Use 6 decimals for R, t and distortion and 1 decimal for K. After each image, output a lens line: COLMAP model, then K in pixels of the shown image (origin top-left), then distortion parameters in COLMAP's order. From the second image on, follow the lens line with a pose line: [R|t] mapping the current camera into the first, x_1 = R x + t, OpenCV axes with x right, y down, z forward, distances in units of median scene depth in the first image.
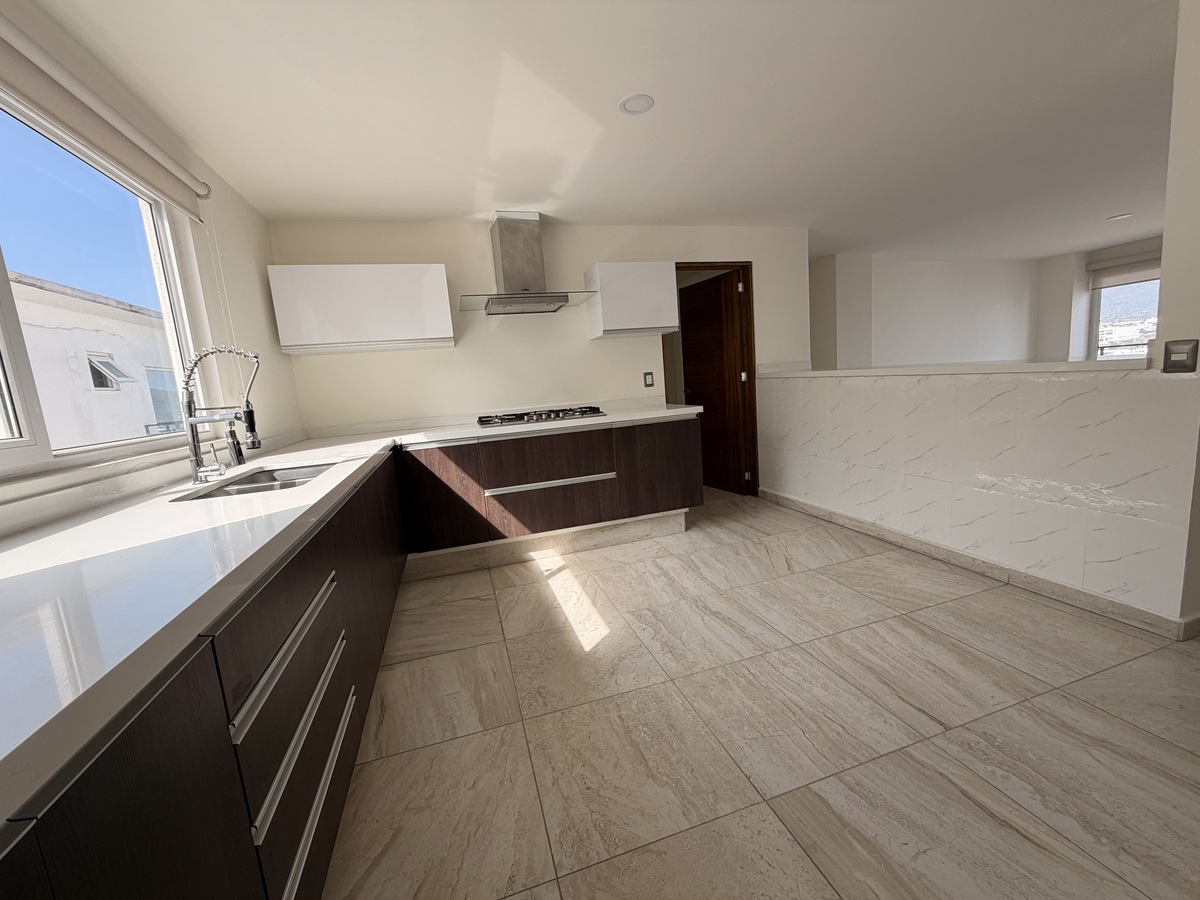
lens RADIAL K [[479.4, 0, 595.4], [0, 479.4, 452.7], [0, 0, 1]] dist [-0.000504, 0.000201]
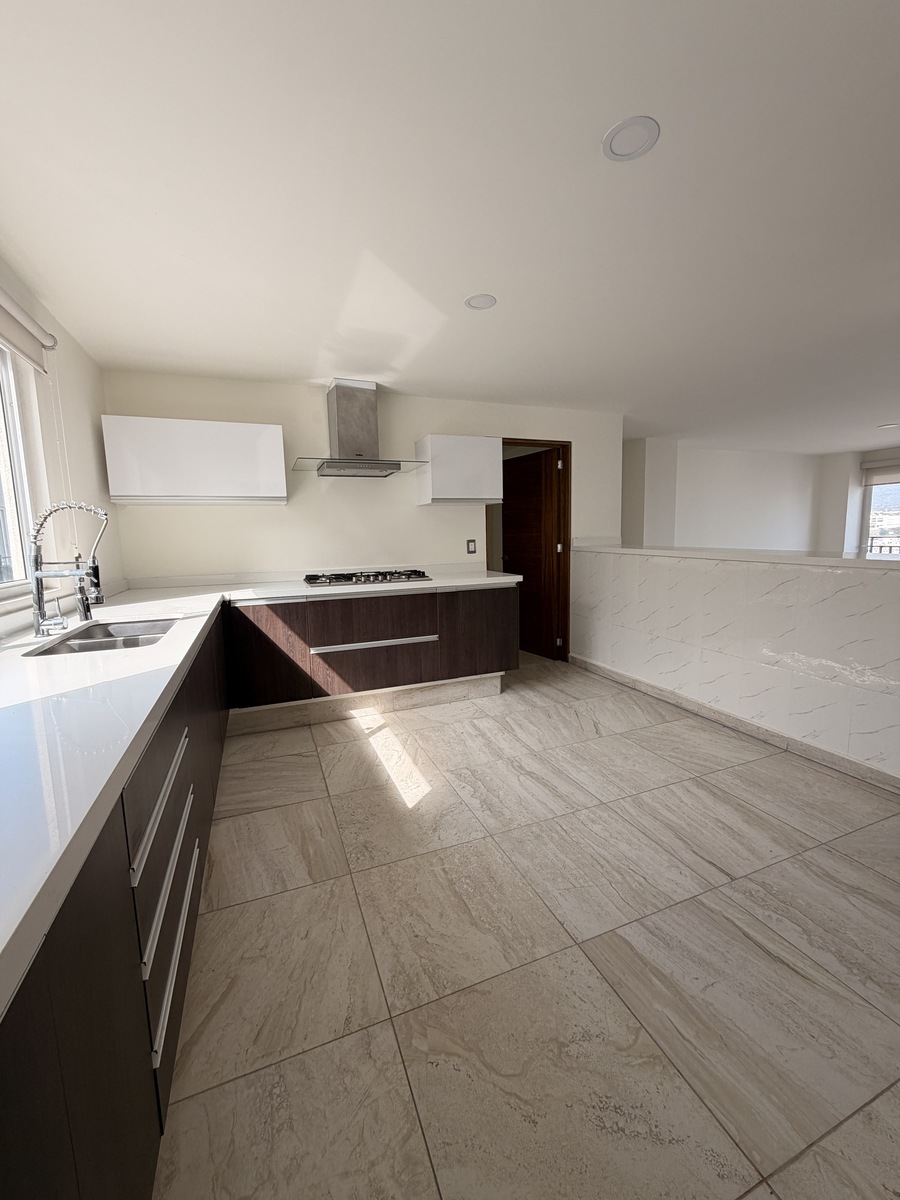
lens RADIAL K [[479.4, 0, 446.4], [0, 479.4, 598.2], [0, 0, 1]] dist [-0.000504, 0.000201]
pose [[0.995185, 0.046445, 0.086312, -0.050053], [-0.044477, 0.998708, -0.024579, -0.022077], [-0.087342, 0.020621, 0.995965, -0.060838]]
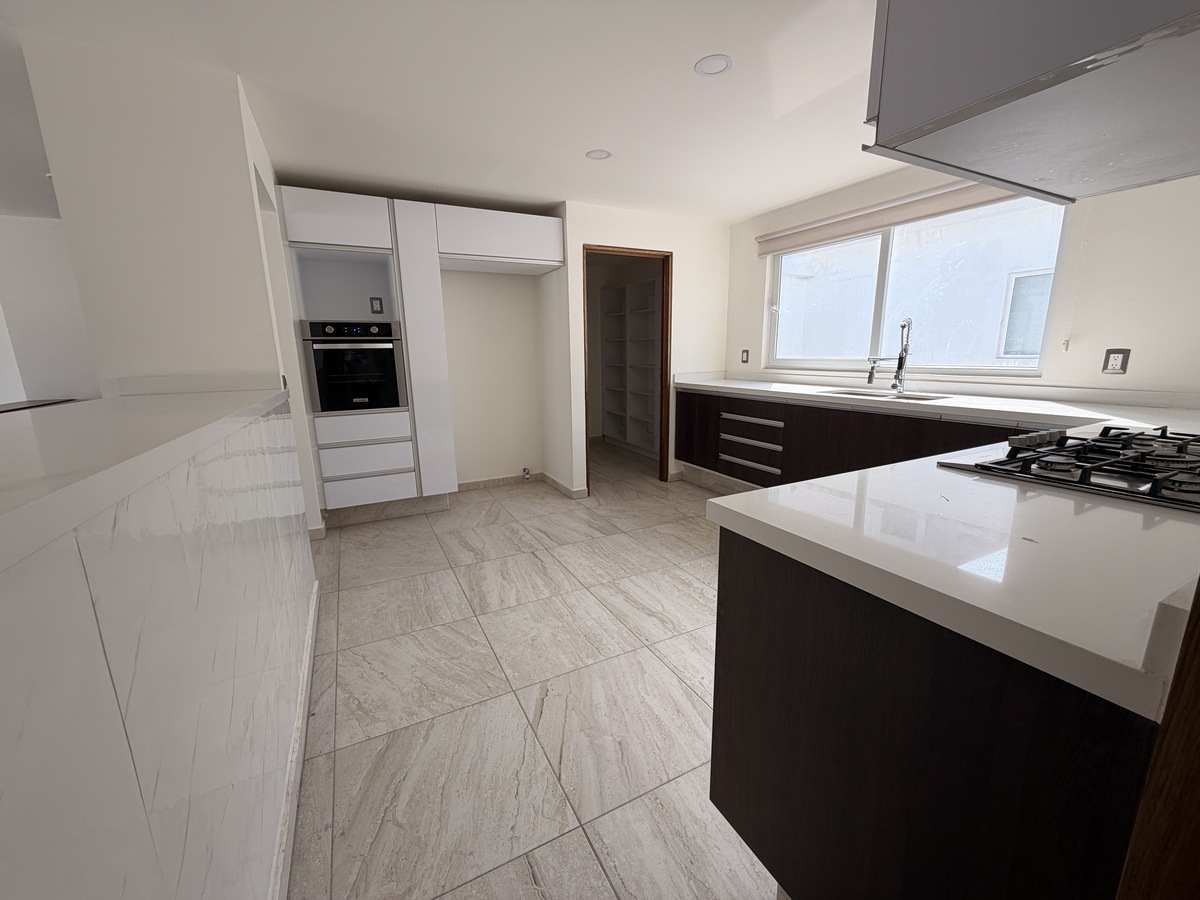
lens RADIAL K [[479.4, 0, 601.3], [0, 479.4, 446.9], [0, 0, 1]] dist [-0.000504, 0.000201]
pose [[-0.977214, 0.131132, -0.166905, 0.517199], [0.064883, 0.933245, 0.353333, -0.365776], [0.202096, 0.334453, -0.920488, 1.944876]]
